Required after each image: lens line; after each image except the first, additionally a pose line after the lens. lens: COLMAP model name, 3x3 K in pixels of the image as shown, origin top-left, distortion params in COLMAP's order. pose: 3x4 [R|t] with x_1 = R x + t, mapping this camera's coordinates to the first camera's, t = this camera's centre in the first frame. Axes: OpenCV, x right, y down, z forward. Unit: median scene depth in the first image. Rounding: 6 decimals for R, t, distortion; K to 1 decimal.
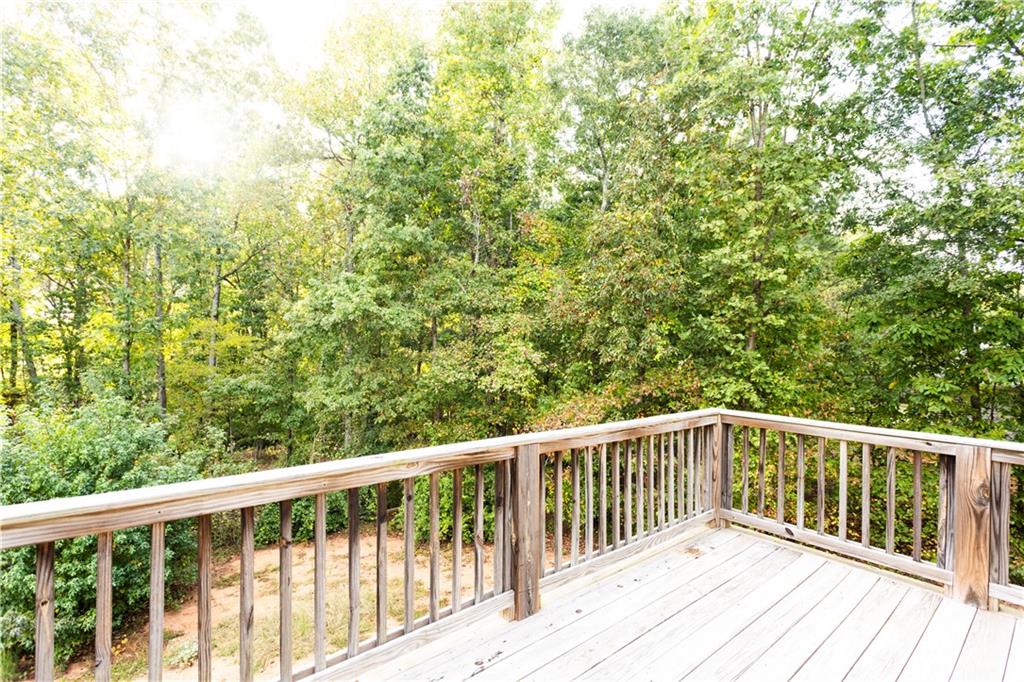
lens RADIAL K [[481.9, 0, 508.0], [0, 481.9, 349.2], [0, 0, 1]] dist [0.002412, 0.000907]
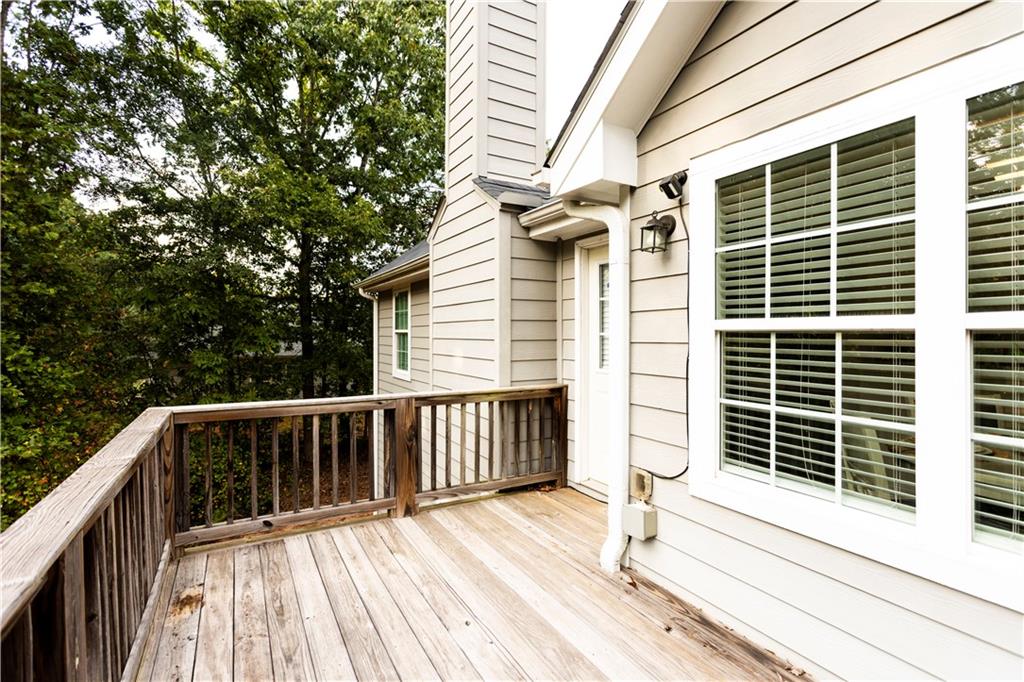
lens RADIAL K [[481.9, 0, 507.3], [0, 481.9, 335.2], [0, 0, 1]] dist [0.002412, 0.000907]
pose [[0.191866, -0.021454, 0.981187, -0.072361], [0.006171, 0.999768, 0.020653, -0.000215], [-0.981402, 0.002092, 0.191954, 0.114990]]
